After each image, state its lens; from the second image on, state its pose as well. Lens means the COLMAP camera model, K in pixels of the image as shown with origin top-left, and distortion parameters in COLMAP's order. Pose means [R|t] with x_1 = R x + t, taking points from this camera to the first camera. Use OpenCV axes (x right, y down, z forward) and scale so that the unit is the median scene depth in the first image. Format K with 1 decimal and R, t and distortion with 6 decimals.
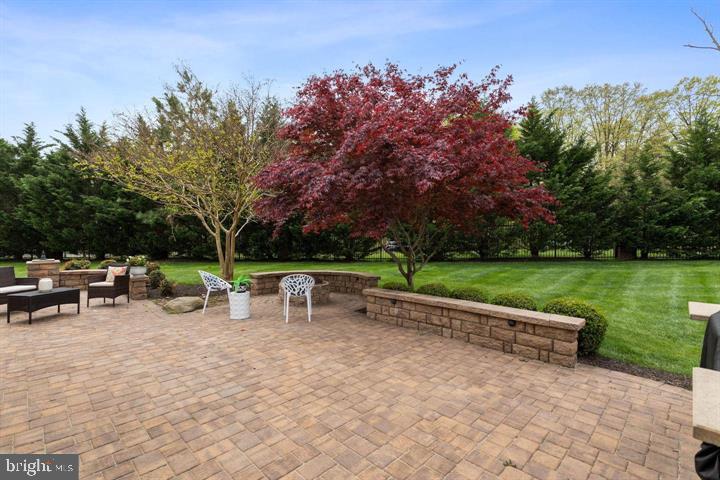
lens RADIAL K [[337.9, 0, 359.2], [0, 337.9, 236.8], [0, 0, 1]] dist [0.006218, 0.000492]
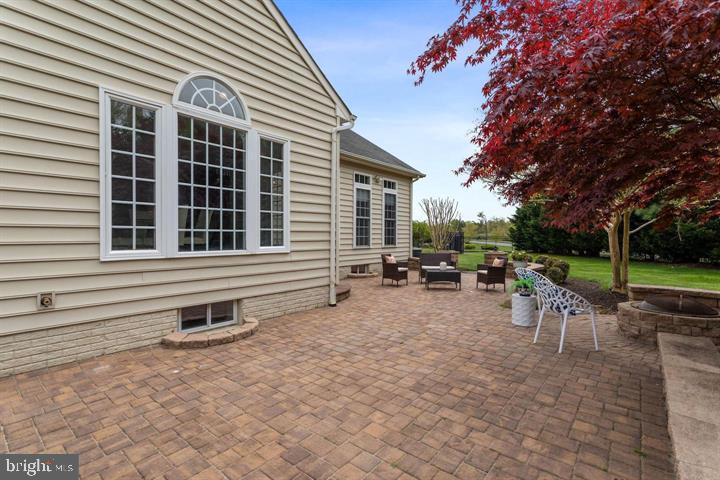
lens RADIAL K [[337.9, 0, 359.2], [0, 337.9, 236.8], [0, 0, 1]] dist [0.006218, 0.000492]
pose [[0.092065, 0.002647, -0.995749, 0.645329], [-0.002112, 0.999995, 0.002463, 0.015230], [0.995751, 0.001876, 0.092070, 0.669679]]
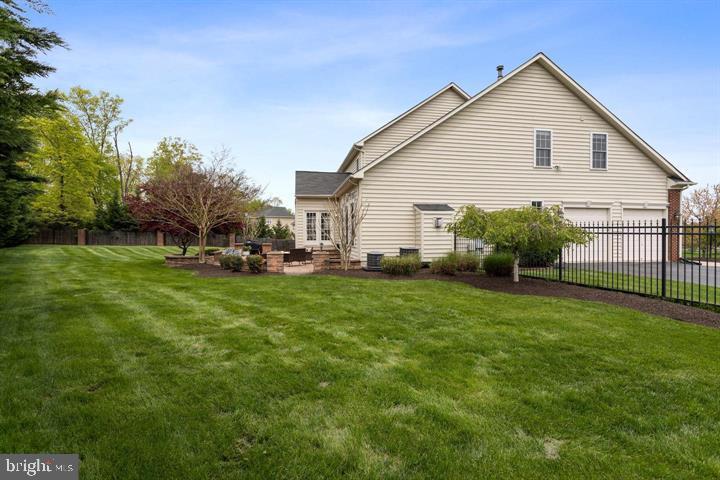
lens RADIAL K [[337.9, 0, 359.2], [0, 337.9, 236.8], [0, 0, 1]] dist [0.006218, 0.000492]
pose [[-0.825471, 0.000779, 0.564444, -3.973388], [0.003191, 0.999990, 0.003288, -0.003610], [-0.564435, 0.004515, -0.825465, 3.872824]]
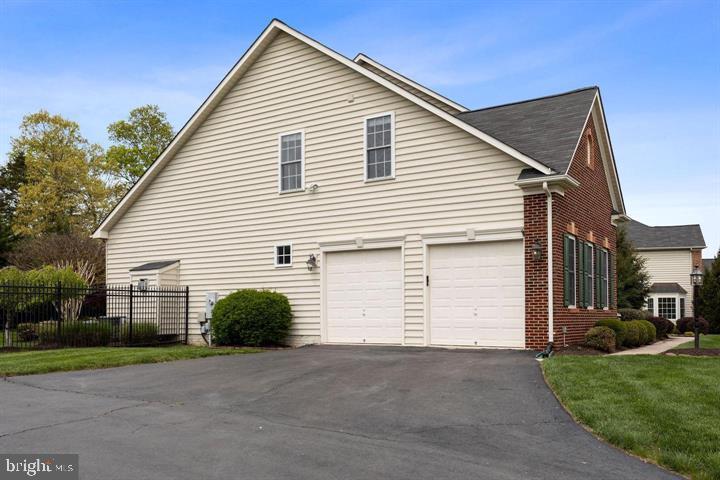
lens RADIAL K [[649.0, 0, 360.2], [0, 649.0, 307.5], [0, 0, 1]] dist [-0.002701, -0.000247]
pose [[-0.218348, 0.017072, 0.975722, -7.556226], [0.004854, 0.999854, -0.016408, 0.118805], [-0.975859, 0.001154, -0.218399, 0.618020]]
